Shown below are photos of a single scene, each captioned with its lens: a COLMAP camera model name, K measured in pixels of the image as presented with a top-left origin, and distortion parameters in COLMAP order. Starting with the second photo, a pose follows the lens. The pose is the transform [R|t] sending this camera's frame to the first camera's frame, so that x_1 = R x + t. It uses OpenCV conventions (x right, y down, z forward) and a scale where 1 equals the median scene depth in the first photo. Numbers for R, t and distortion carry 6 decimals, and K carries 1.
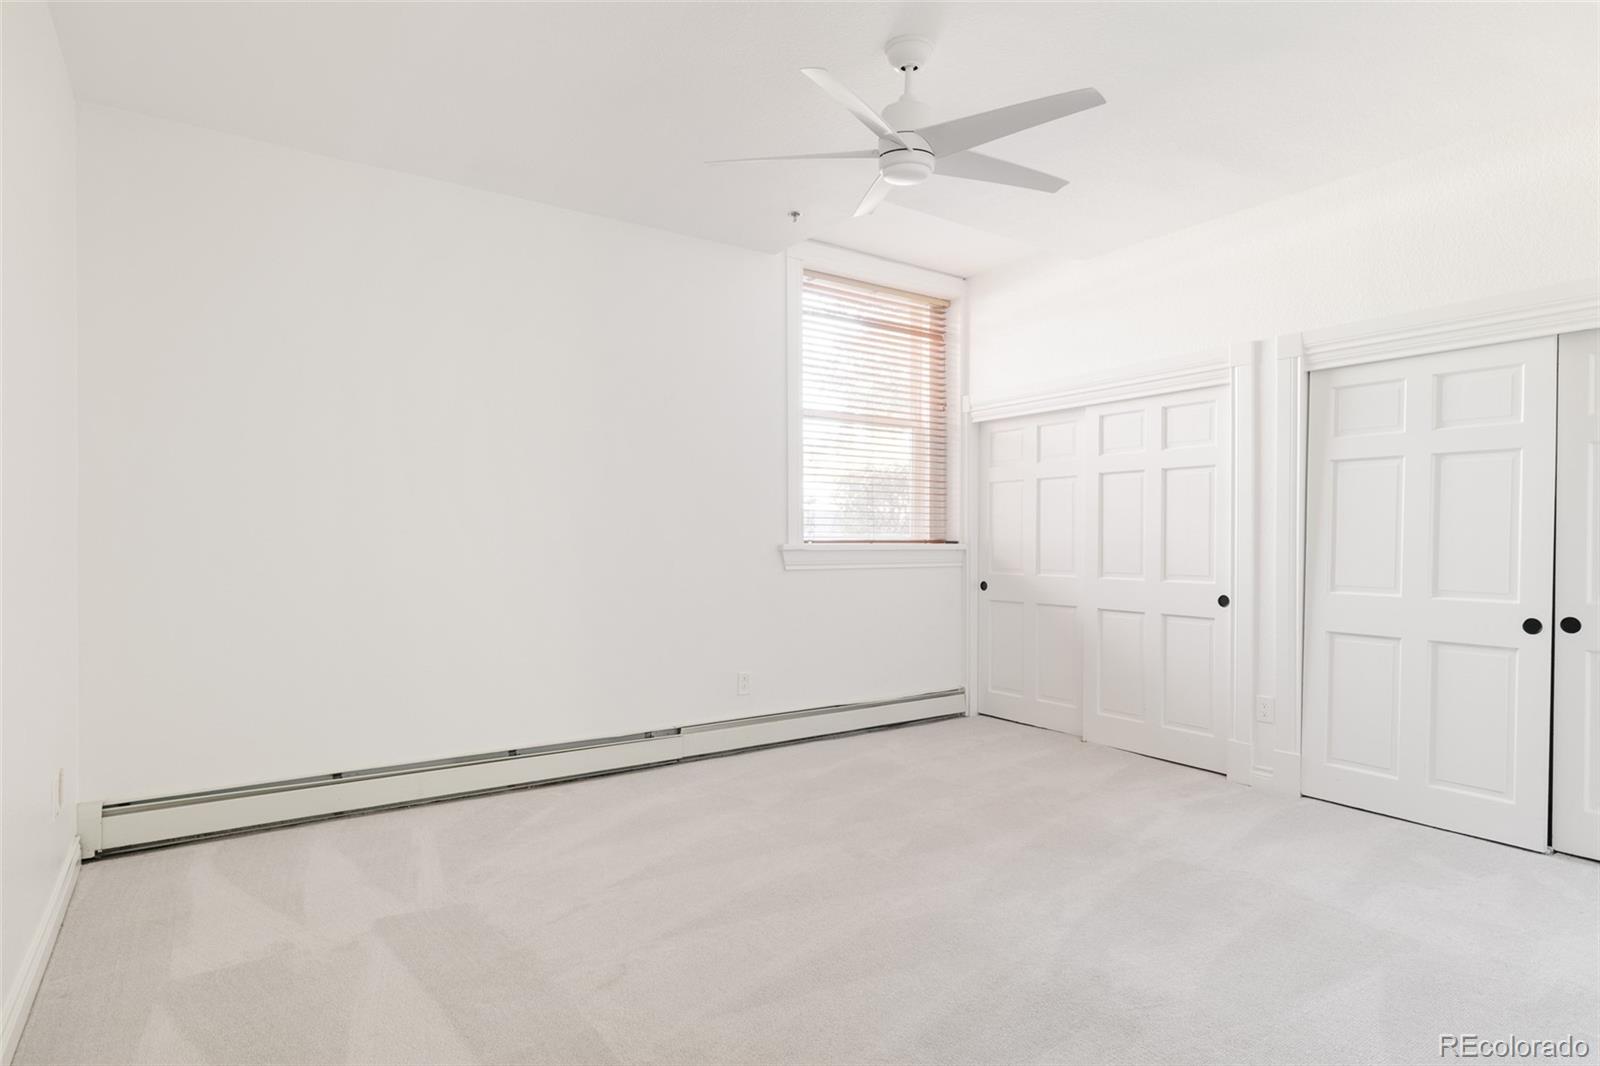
lens RADIAL K [[877.0, 0, 800.0], [0, 877.0, 533.0], [0, 0, 1]] dist [0.004561, 0.001011]
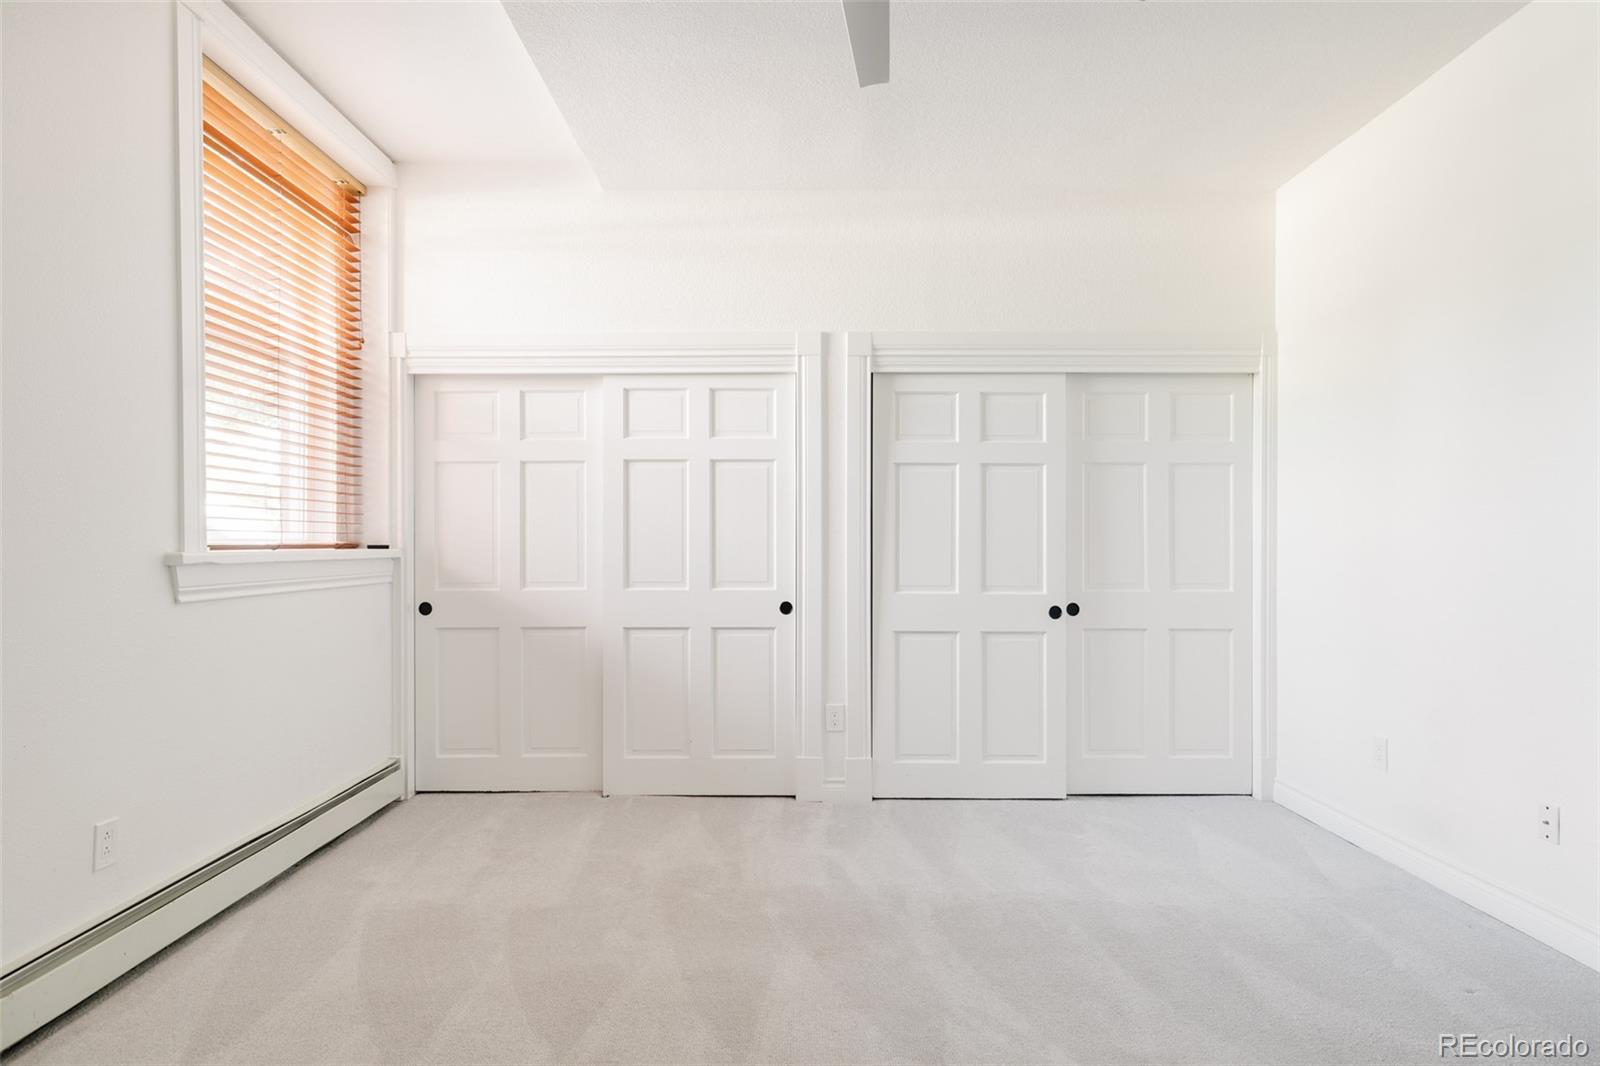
lens RADIAL K [[912.6, 0, 800.0], [0, 912.6, 533.0], [0, 0, 1]] dist [0.016779, 0.000024]
pose [[0.558586, 0.004187, 0.829436, -0.286492], [-0.002567, 0.999991, -0.003319, 0.001912], [-0.829443, -0.000276, 0.558592, 0.426466]]
